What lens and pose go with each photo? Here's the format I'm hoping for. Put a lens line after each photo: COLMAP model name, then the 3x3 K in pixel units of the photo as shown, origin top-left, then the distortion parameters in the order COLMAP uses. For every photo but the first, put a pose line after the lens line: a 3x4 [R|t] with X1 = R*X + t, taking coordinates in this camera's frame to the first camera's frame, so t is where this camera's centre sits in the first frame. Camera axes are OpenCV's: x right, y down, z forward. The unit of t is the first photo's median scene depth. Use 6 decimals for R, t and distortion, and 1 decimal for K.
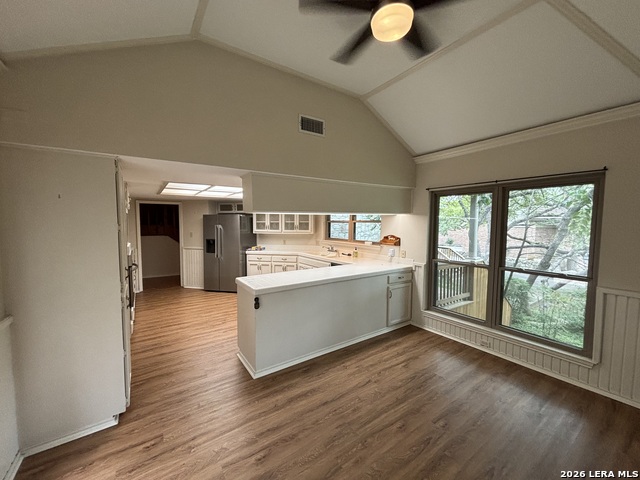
lens RADIAL K [[259.4, 0, 317.1], [0, 259.4, 234.2], [0, 0, 1]] dist [-0.000772, 0.001109]
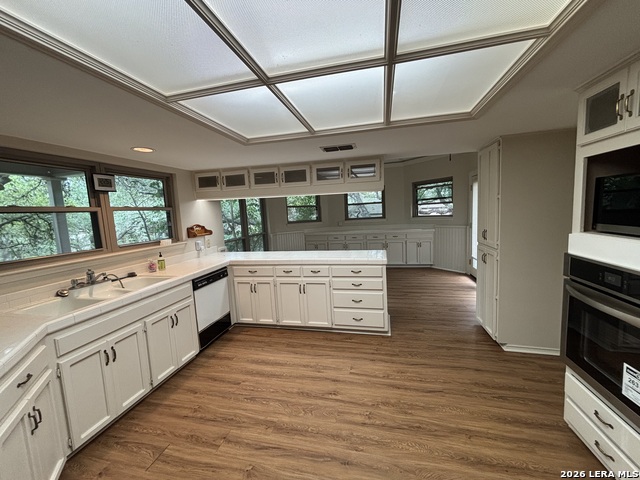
lens RADIAL K [[259.4, 0, 319.2], [0, 259.4, 238.1], [0, 0, 1]] dist [-0.000772, 0.001109]
pose [[-0.669793, -0.049610, 0.740889, -0.491428], [0.082742, 0.986566, 0.140862, -0.031474], [-0.737923, 0.155652, -0.656690, 1.052304]]
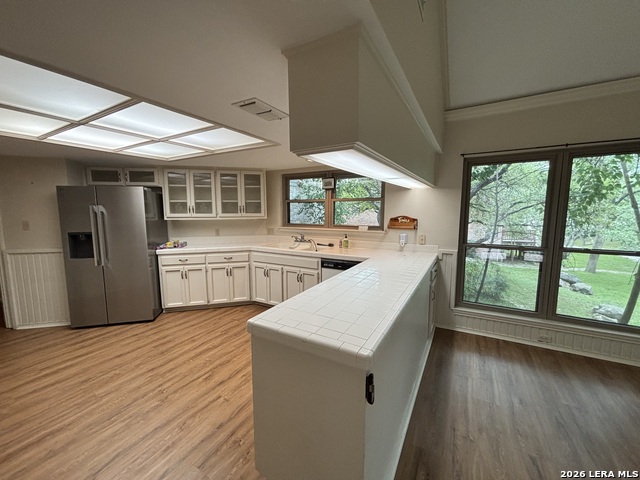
lens RADIAL K [[259.4, 0, 318.1], [0, 259.4, 236.8], [0, 0, 1]] dist [-0.000772, 0.001109]
pose [[0.898945, -0.053263, 0.434812, -0.229837], [0.026583, 0.997384, 0.067218, 0.005483], [-0.437255, -0.048867, 0.898009, 0.350358]]
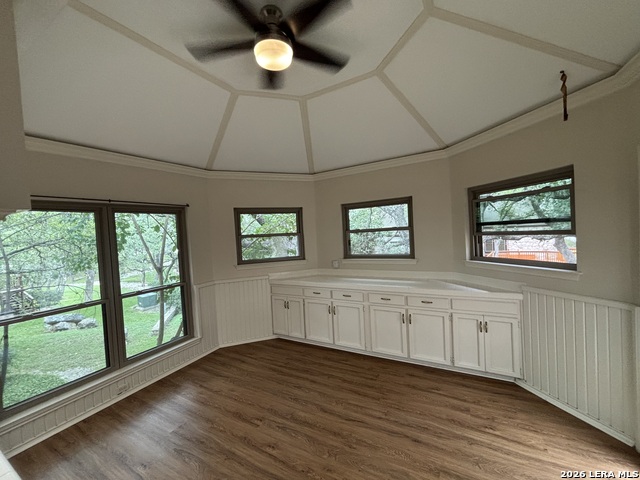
lens RADIAL K [[259.4, 0, 317.9], [0, 259.4, 238.7], [0, 0, 1]] dist [-0.000772, 0.001109]
pose [[-0.445064, -0.006572, 0.895475, -0.243914], [0.096965, 0.993740, 0.055486, -0.033076], [-0.890233, 0.111525, -0.441641, 0.457699]]
